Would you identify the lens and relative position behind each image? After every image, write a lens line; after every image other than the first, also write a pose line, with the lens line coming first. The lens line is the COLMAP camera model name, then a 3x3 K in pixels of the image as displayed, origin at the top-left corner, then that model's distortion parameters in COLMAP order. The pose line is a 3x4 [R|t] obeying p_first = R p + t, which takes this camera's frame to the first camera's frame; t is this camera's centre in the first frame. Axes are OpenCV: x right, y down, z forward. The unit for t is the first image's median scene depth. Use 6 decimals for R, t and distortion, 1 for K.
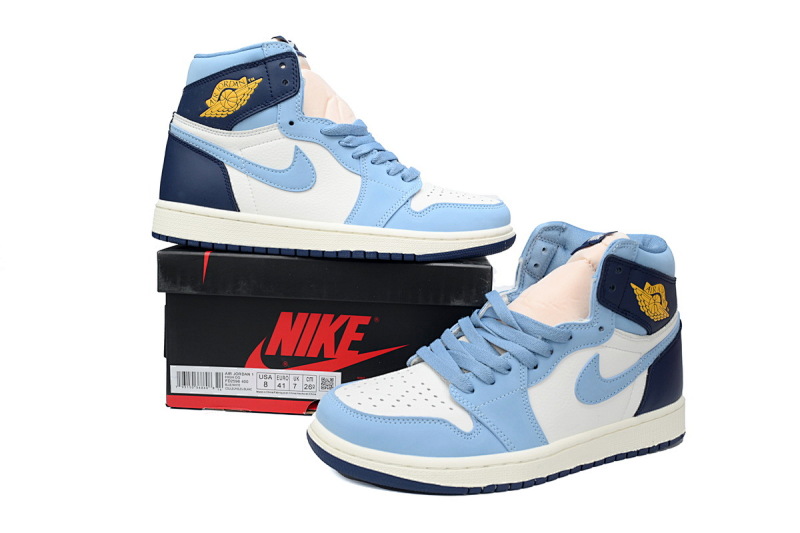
lens RADIAL K [[703.3, 0, 400.0], [0, 703.3, 266.5], [0, 0, 1]] dist [0.000795, -0.000658]
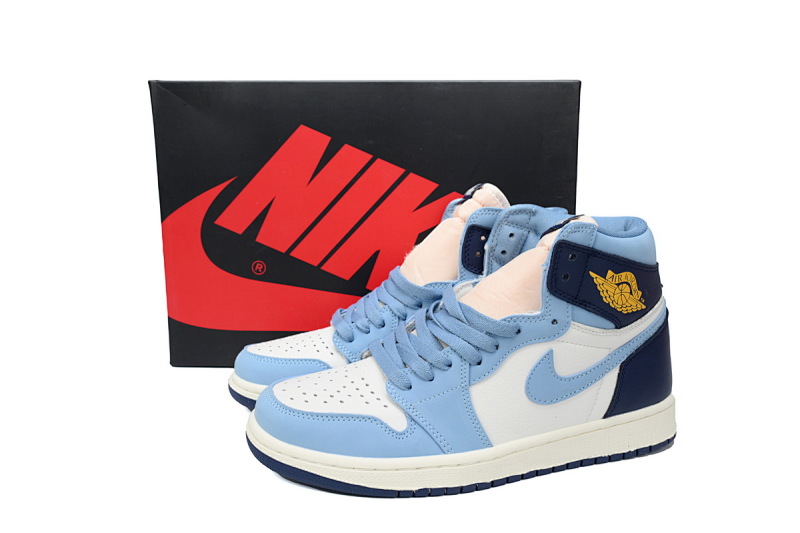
lens RADIAL K [[703.3, 0, 400.0], [0, 703.3, 266.5], [0, 0, 1]] dist [0.000795, -0.000658]
pose [[0.986757, -0.009292, -0.161941, 0.238804], [0.012506, 0.999744, 0.018841, -0.002542], [0.161725, -0.020616, 0.986621, 0.074013]]
